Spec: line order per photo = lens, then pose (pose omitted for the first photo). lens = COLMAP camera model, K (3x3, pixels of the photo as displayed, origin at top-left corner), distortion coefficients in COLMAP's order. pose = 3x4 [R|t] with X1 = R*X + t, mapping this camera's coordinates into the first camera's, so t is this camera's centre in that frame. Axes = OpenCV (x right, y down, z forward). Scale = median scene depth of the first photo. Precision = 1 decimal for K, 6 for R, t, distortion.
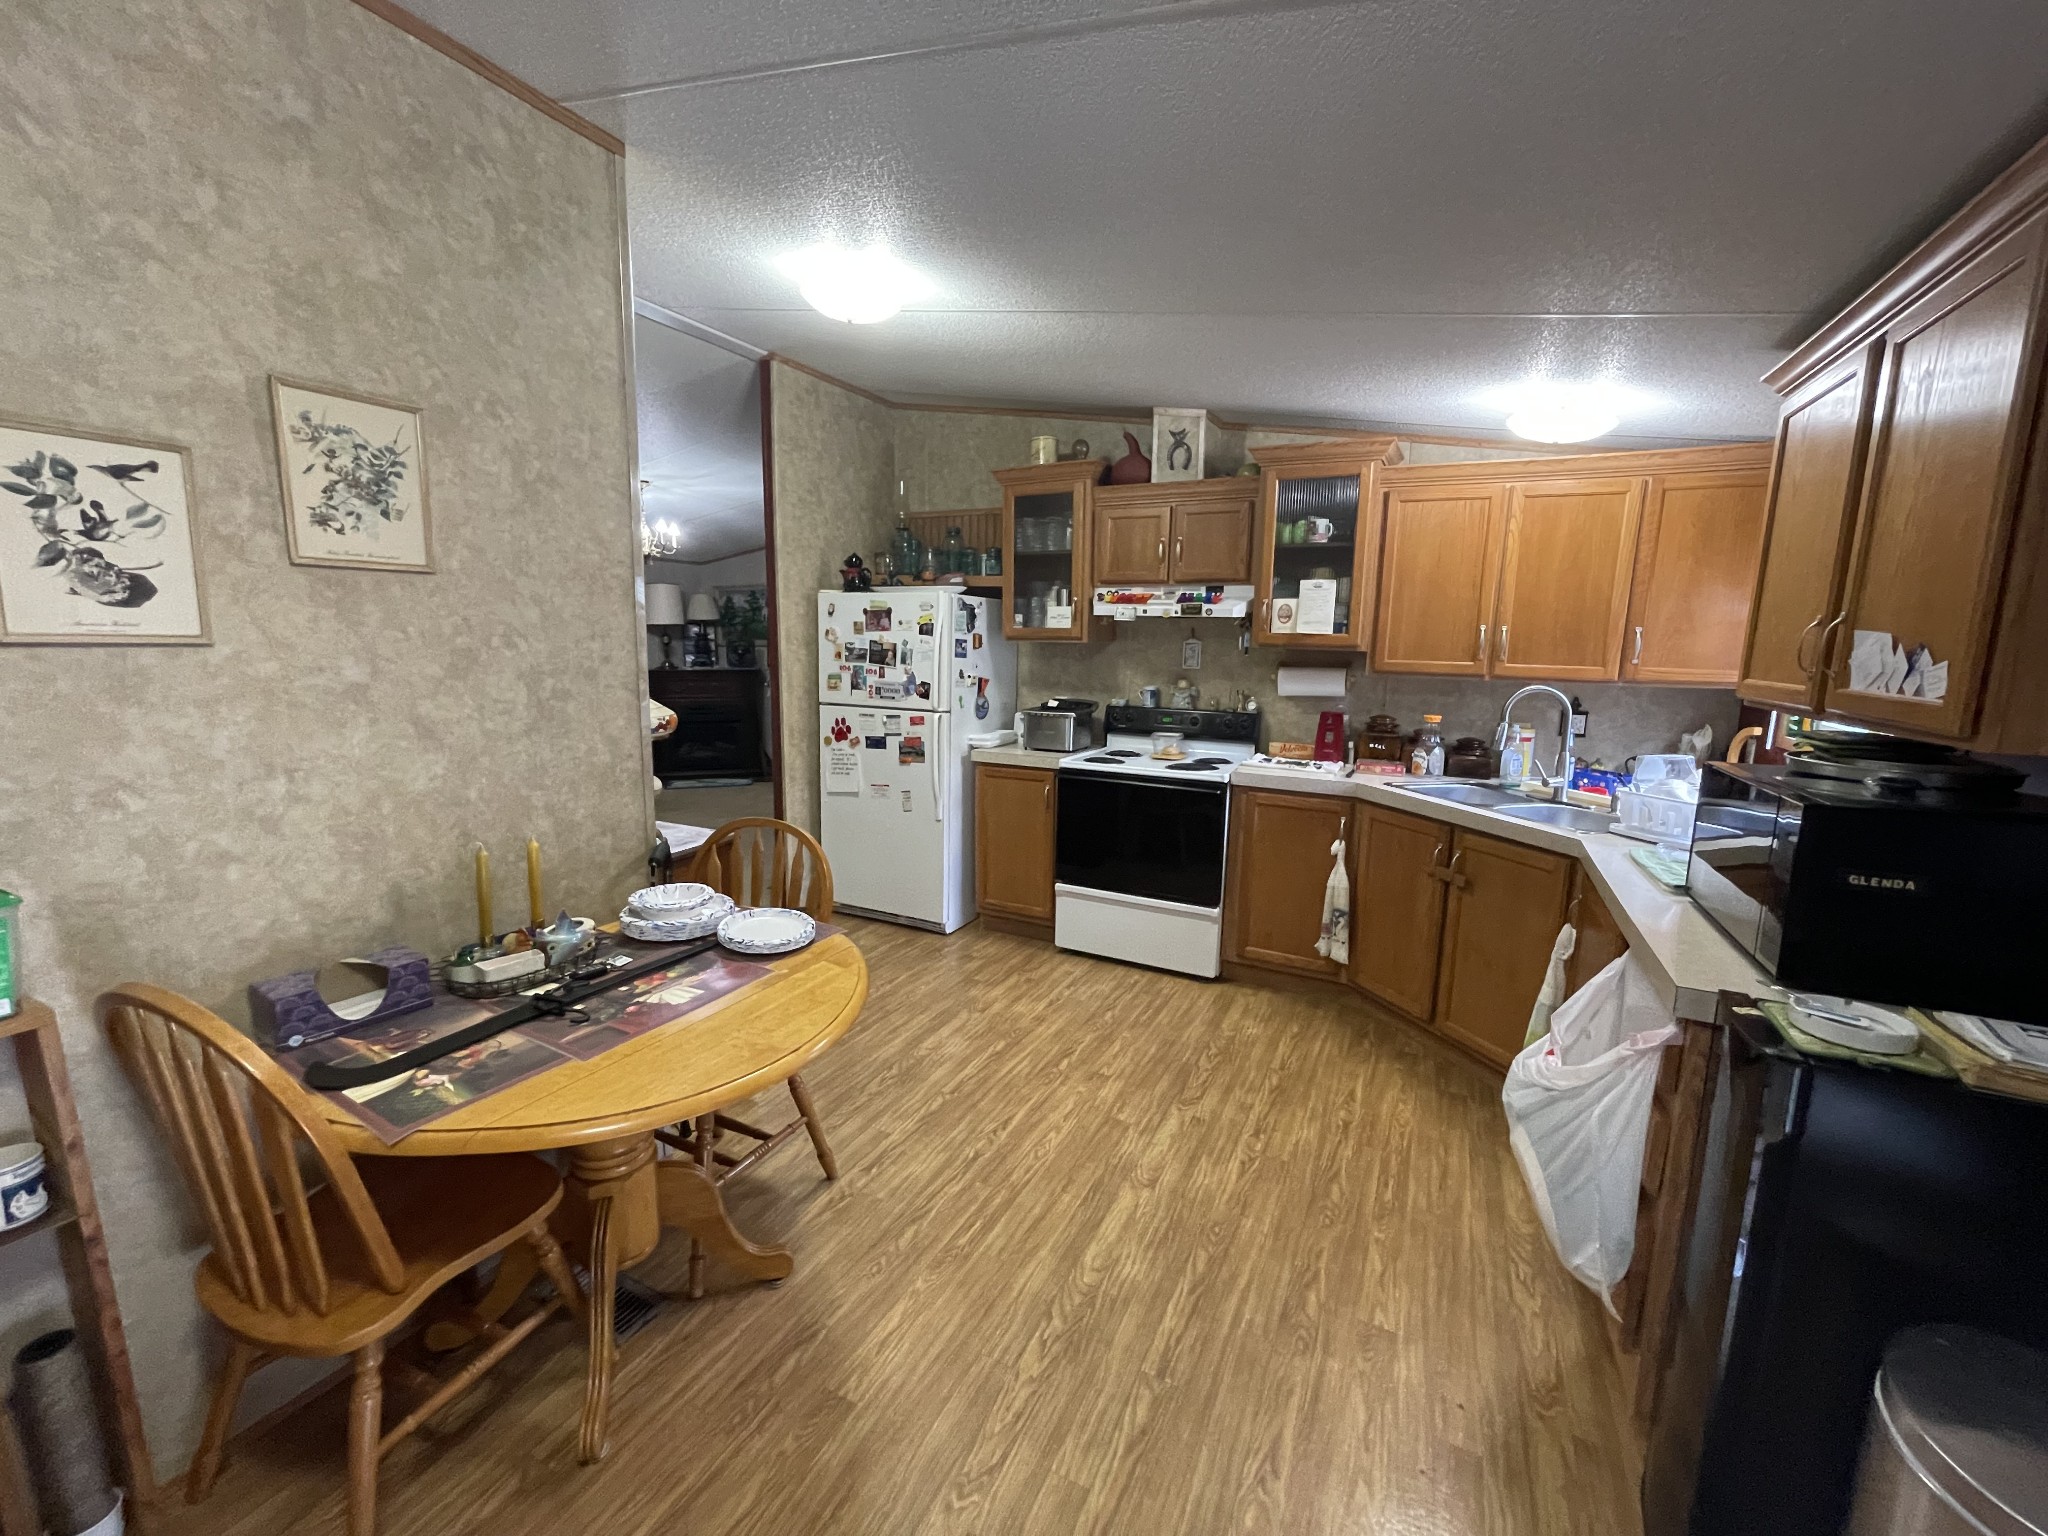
lens RADIAL K [[828.8, 0, 1020.6], [0, 828.8, 762.5], [0, 0, 1]] dist [-0.001031, 0.000069]
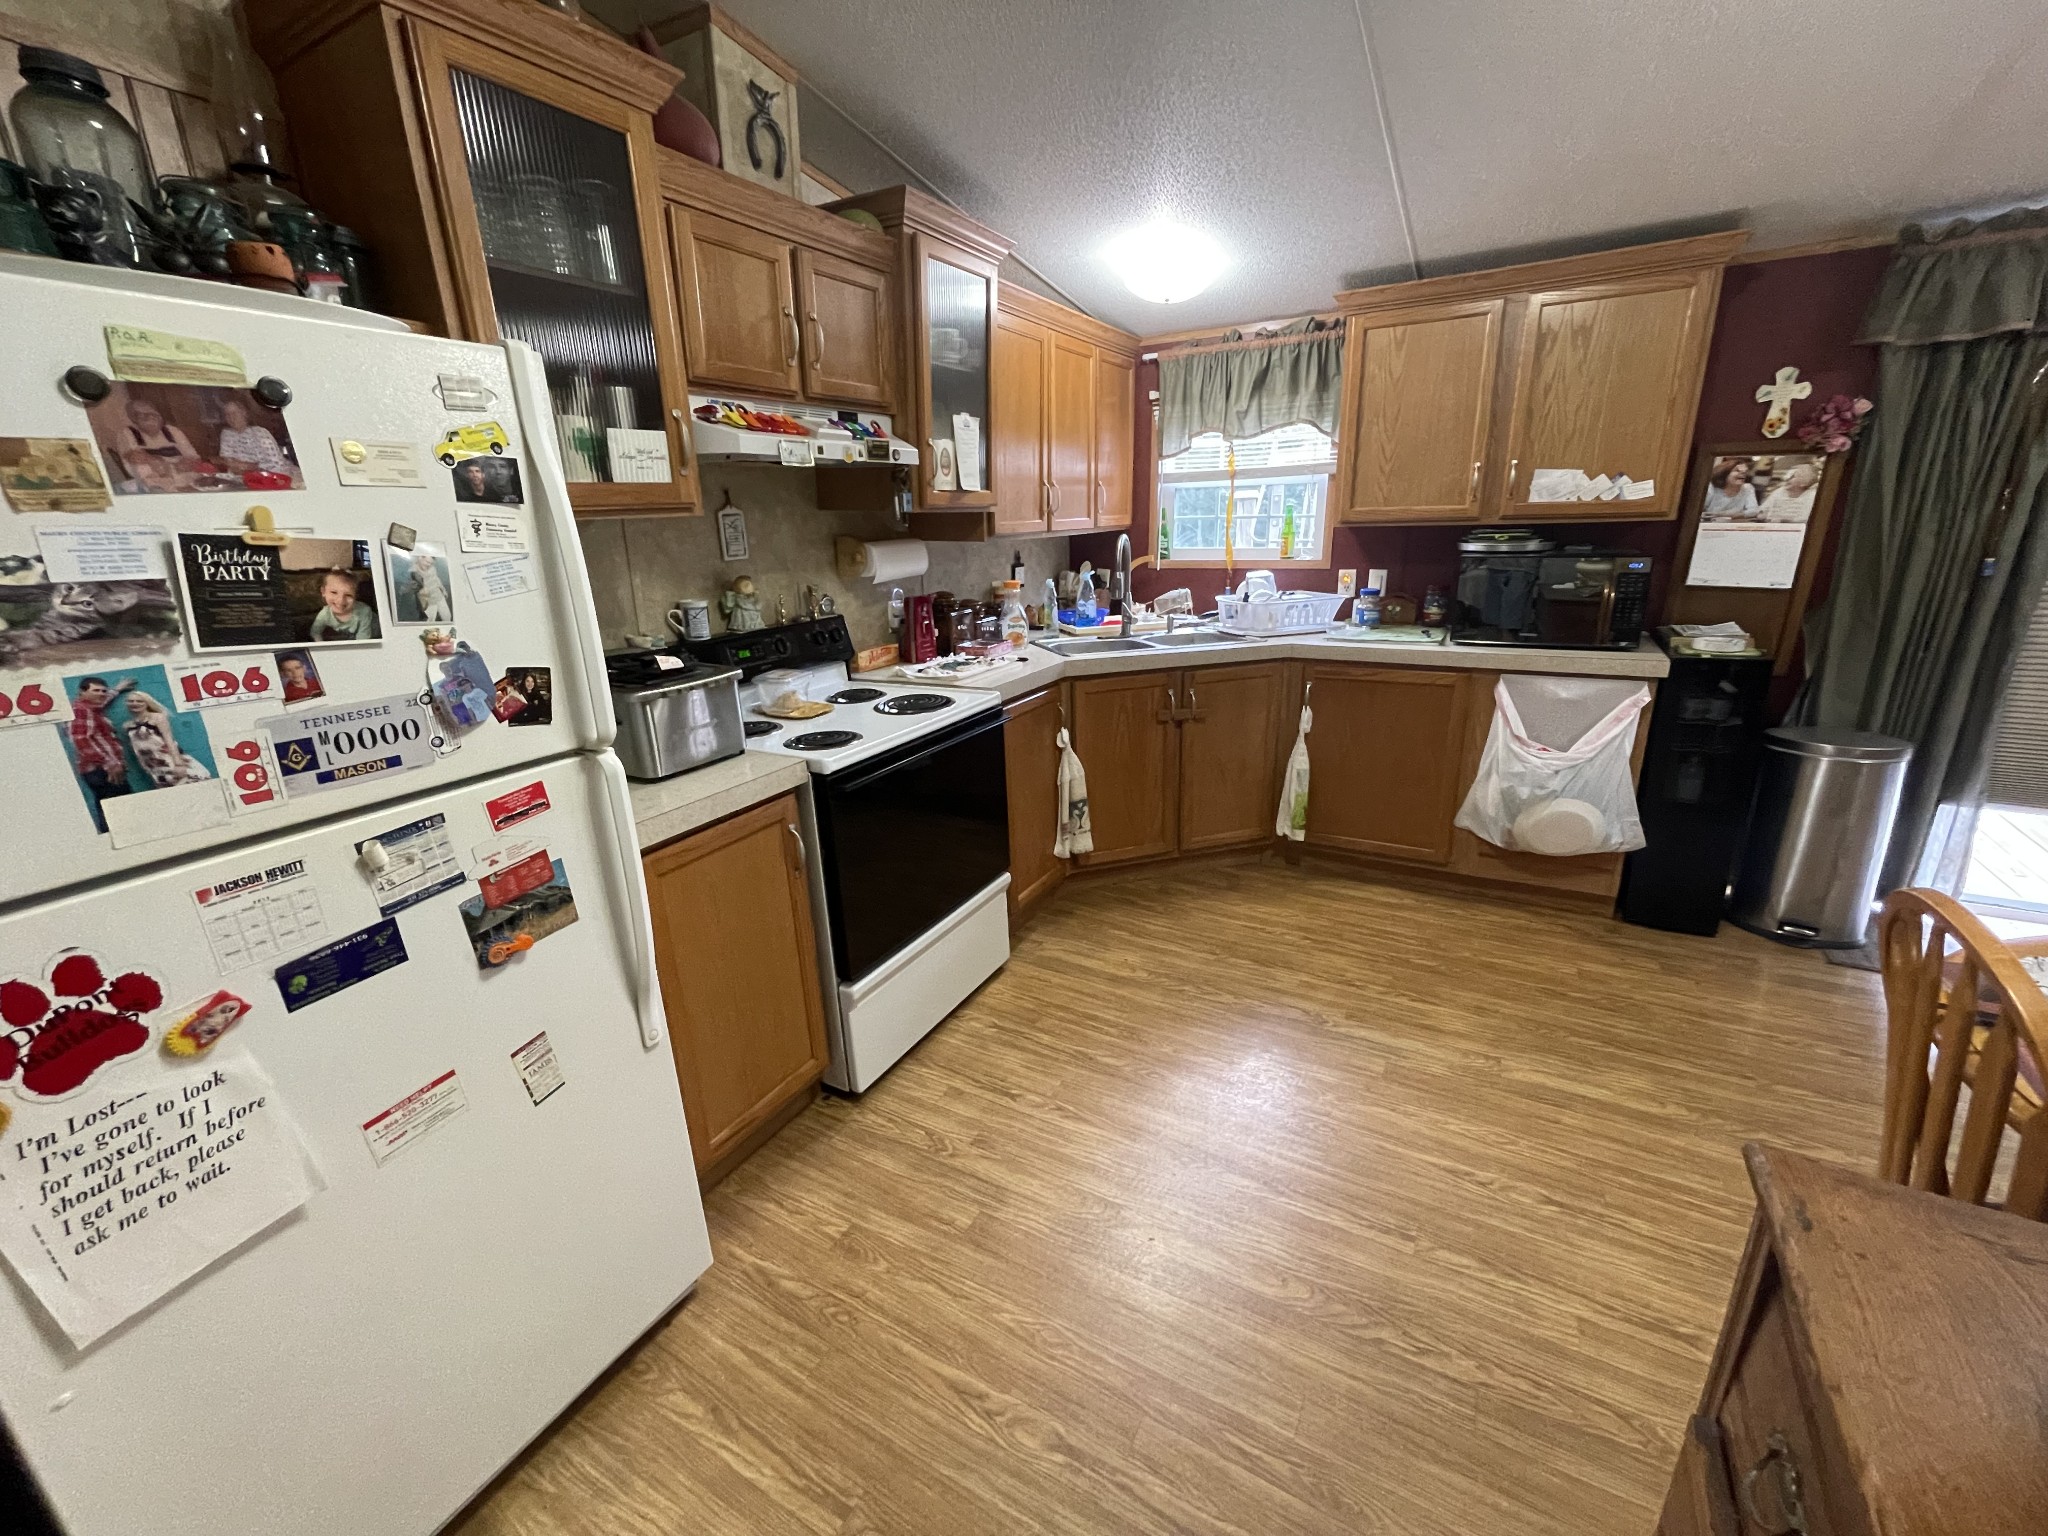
lens RADIAL K [[815.3, 0, 1024.0], [0, 815.3, 768.0], [0, 0, 1]] dist [-0.014025, 0.000083]
pose [[0.057848, -0.316956, 0.946674, -0.434215], [0.187638, 0.934815, 0.301519, -0.131433], [-0.980533, 0.160189, 0.113550, 0.897598]]
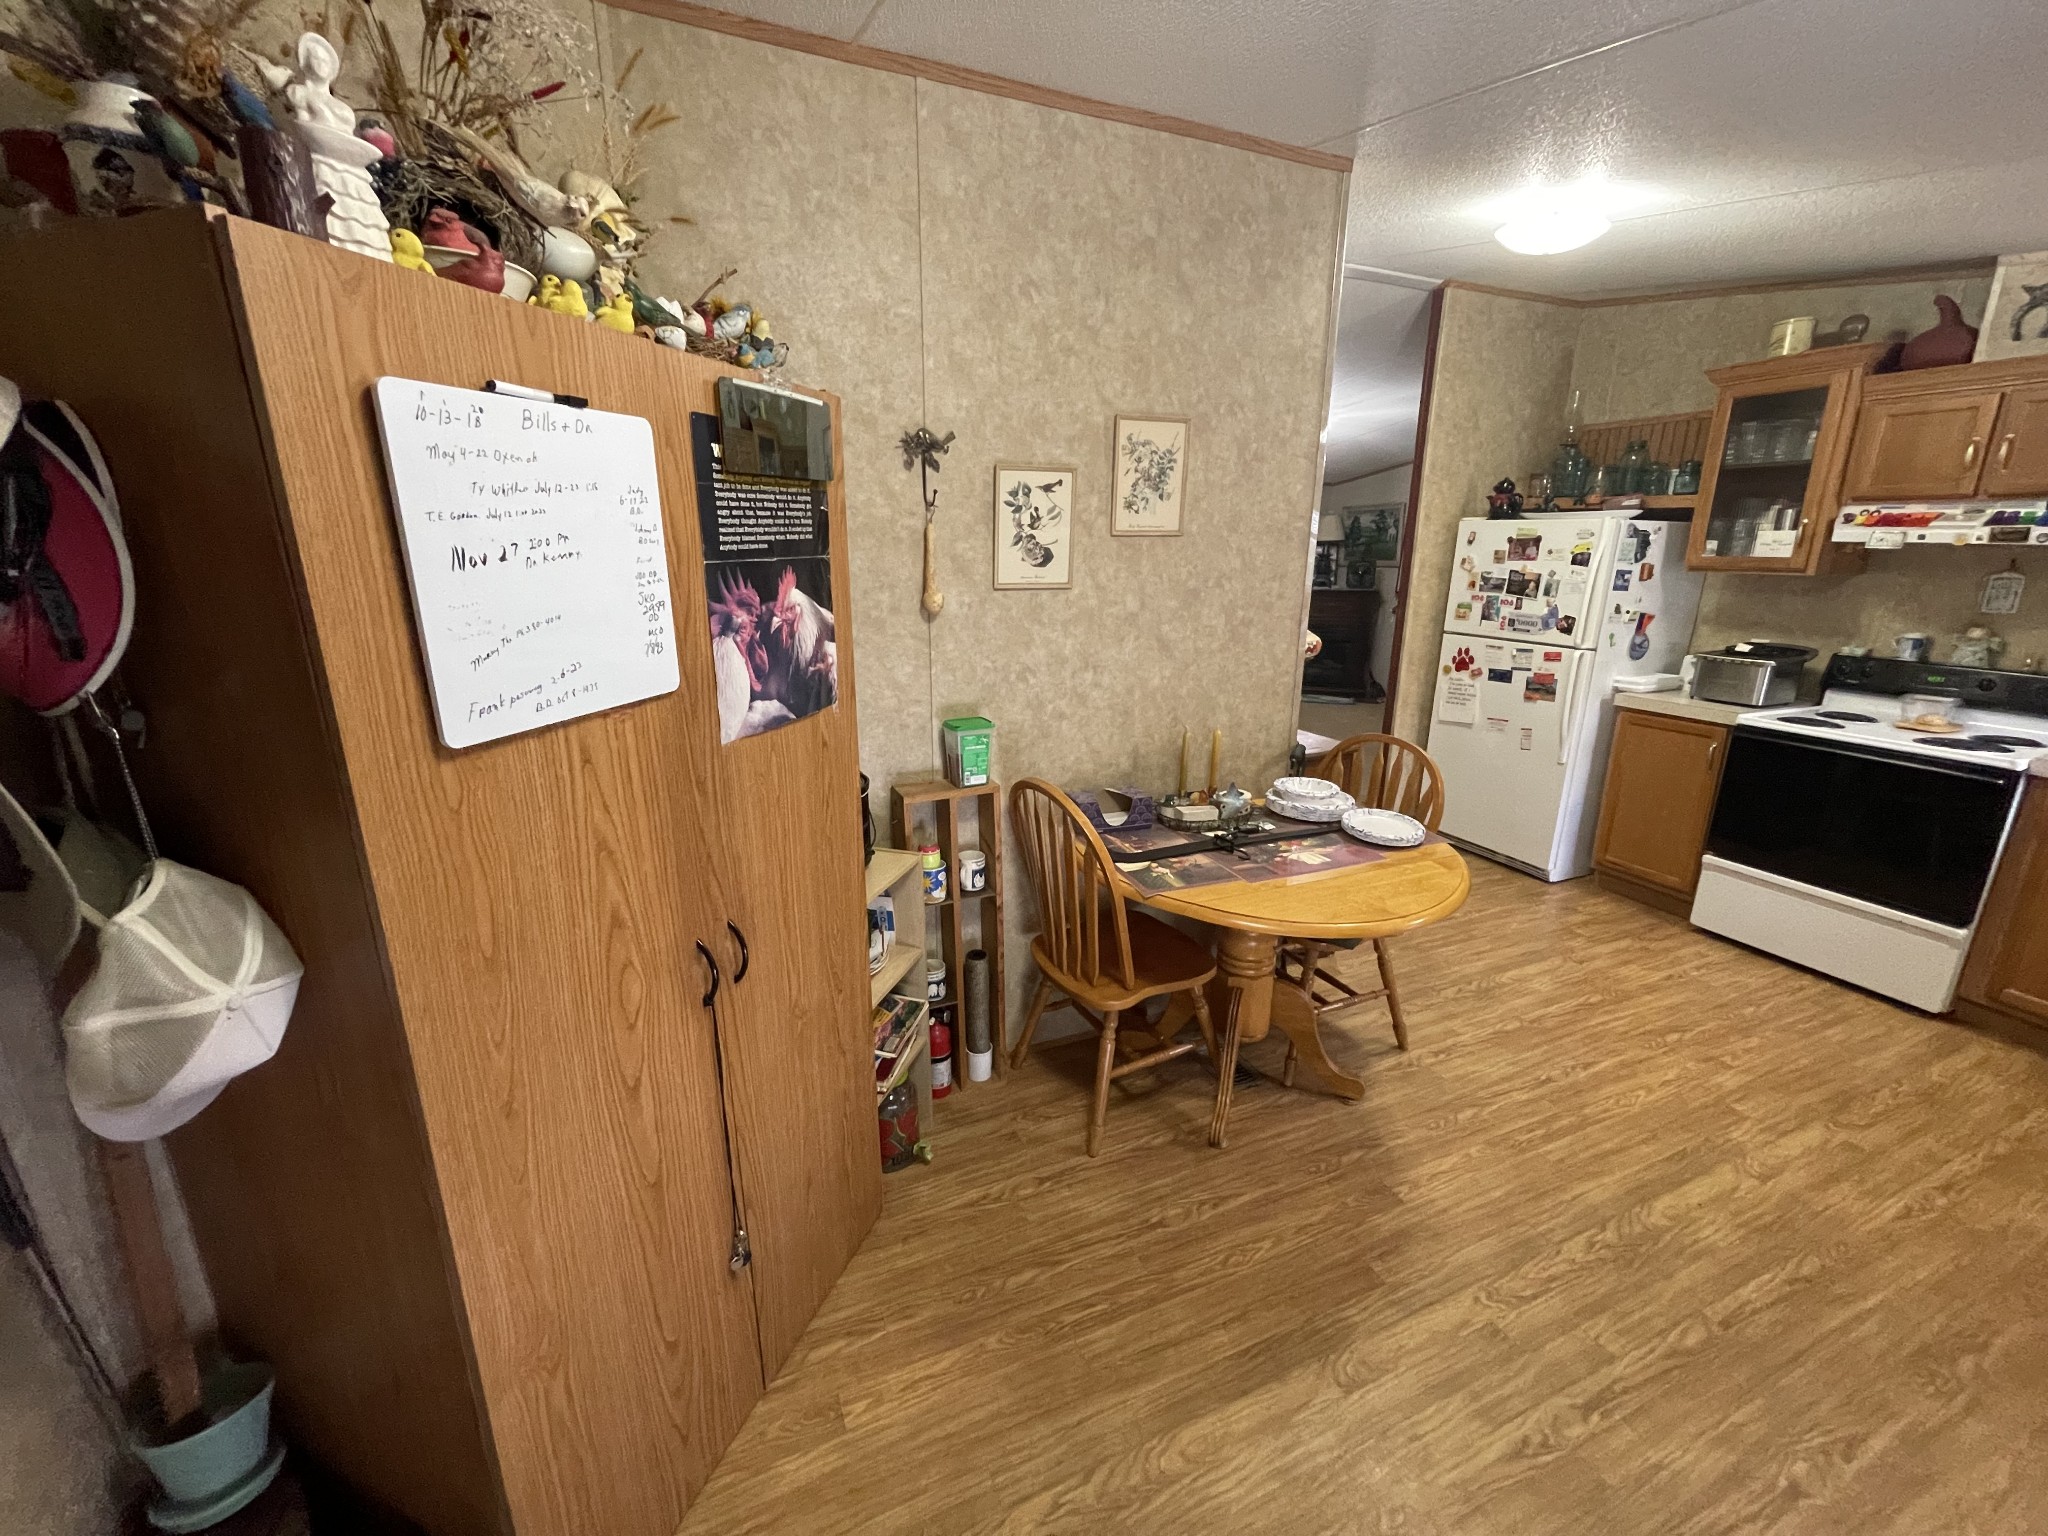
lens RADIAL K [[828.8, 0, 1020.6], [0, 828.8, 762.5], [0, 0, 1]] dist [-0.001031, 0.000069]
pose [[0.771470, 0.152365, -0.617753, 0.011598], [-0.088566, 0.987168, 0.132875, -0.002887], [0.630071, -0.047797, 0.775065, -0.148714]]
